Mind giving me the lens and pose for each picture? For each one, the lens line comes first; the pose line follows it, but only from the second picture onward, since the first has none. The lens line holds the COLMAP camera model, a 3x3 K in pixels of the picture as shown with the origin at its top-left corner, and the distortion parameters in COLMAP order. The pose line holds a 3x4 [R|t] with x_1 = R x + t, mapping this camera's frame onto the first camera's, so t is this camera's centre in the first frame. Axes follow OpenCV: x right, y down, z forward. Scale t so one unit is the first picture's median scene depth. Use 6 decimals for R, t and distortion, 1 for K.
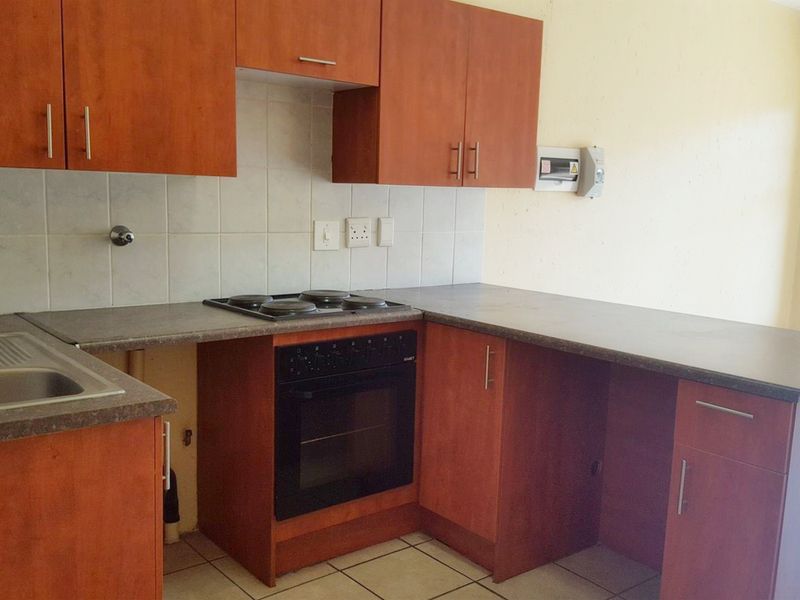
lens RADIAL K [[783.7, 0, 403.0], [0, 783.7, 313.6], [0, 0, 1]] dist [0.193882, -0.409285]
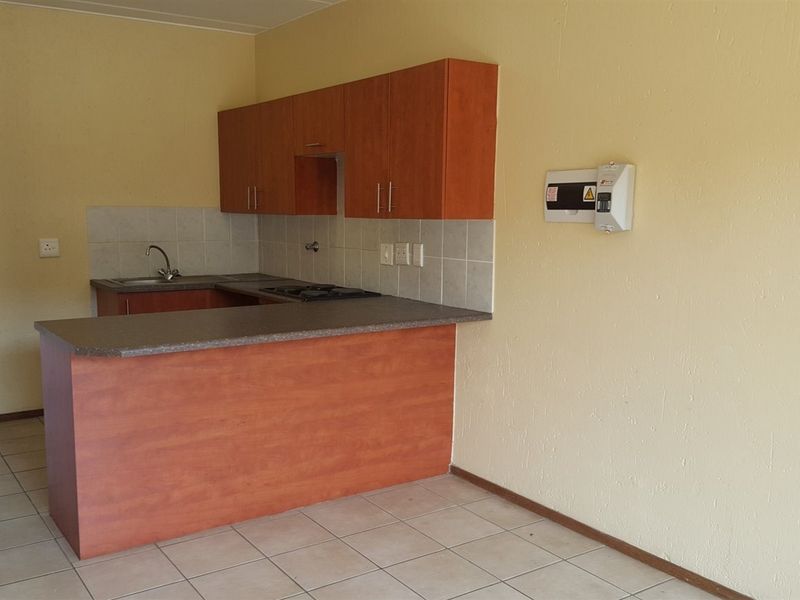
lens RADIAL K [[783.7, 0, 403.0], [0, 783.7, 313.6], [0, 0, 1]] dist [0.193882, -0.409285]
pose [[-0.072542, 0.099083, -0.992431, 1.218811], [-0.168712, 0.979494, 0.110123, -0.143815], [0.982992, 0.175423, -0.054338, 1.042345]]
